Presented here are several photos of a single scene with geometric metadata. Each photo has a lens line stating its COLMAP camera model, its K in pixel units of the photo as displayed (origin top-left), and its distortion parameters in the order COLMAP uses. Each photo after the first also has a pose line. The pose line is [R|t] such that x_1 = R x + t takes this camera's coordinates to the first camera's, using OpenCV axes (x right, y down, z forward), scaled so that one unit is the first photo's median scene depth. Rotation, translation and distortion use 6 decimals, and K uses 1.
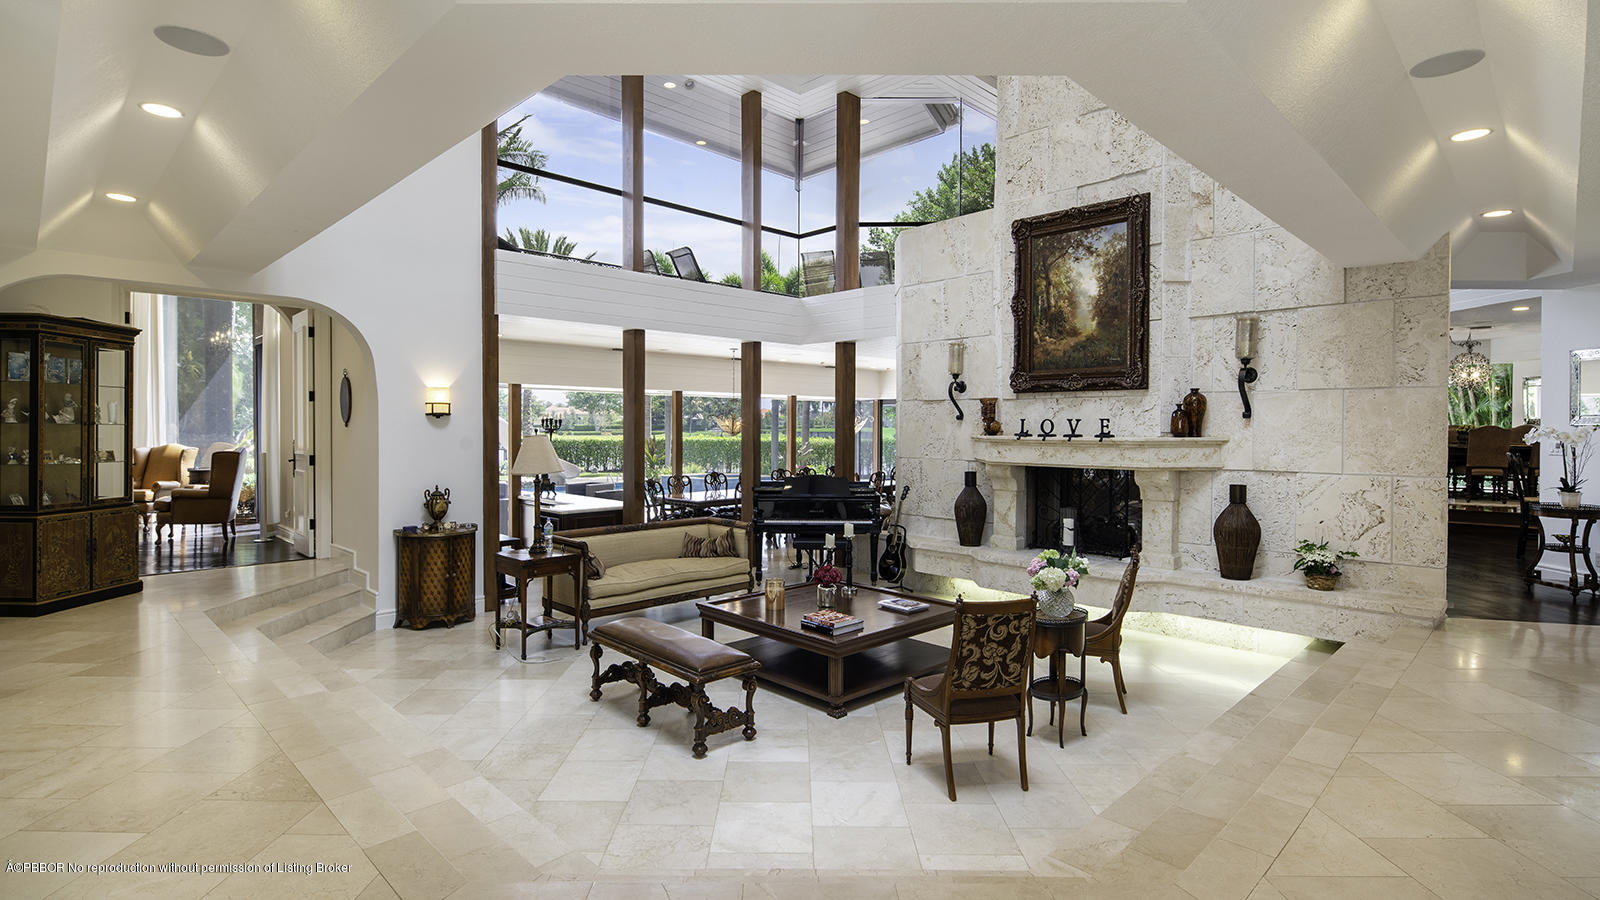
lens RADIAL K [[773.4, 0, 801.0], [0, 773.4, 444.0], [0, 0, 1]] dist [-0.000343, -0.000114]
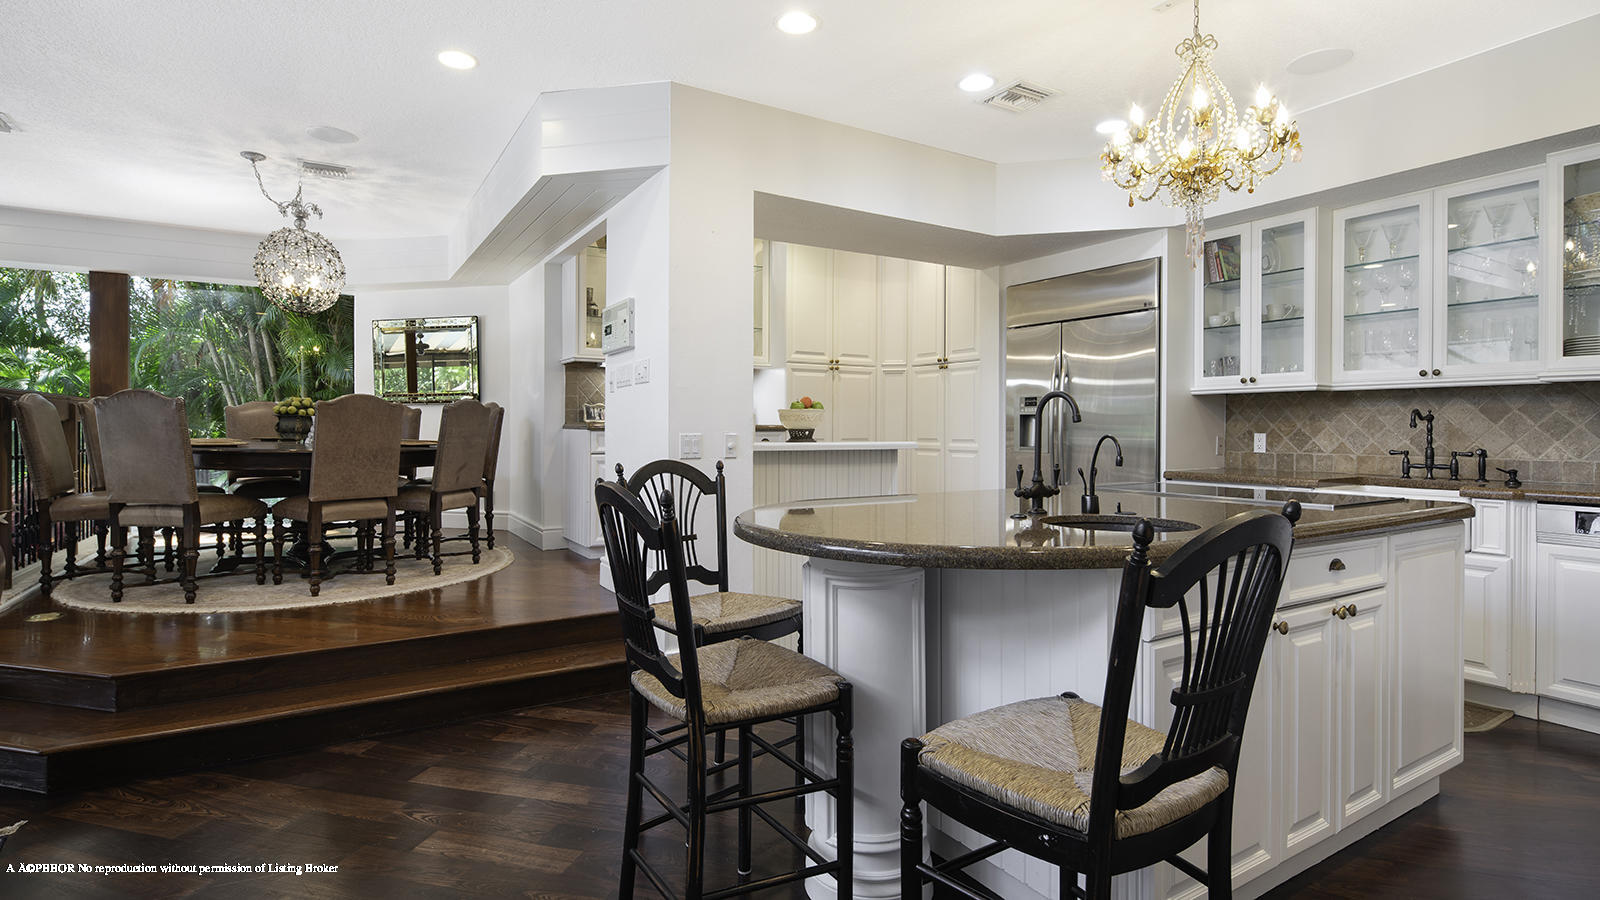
lens RADIAL K [[773.4, 0, 800.2], [0, 773.4, 442.5], [0, 0, 1]] dist [-0.000343, -0.000114]
pose [[0.229617, -0.010208, 0.973228, 0.498641], [0.011408, 0.999905, 0.007796, 0.002613], [-0.973214, 0.009312, 0.229712, 0.620588]]
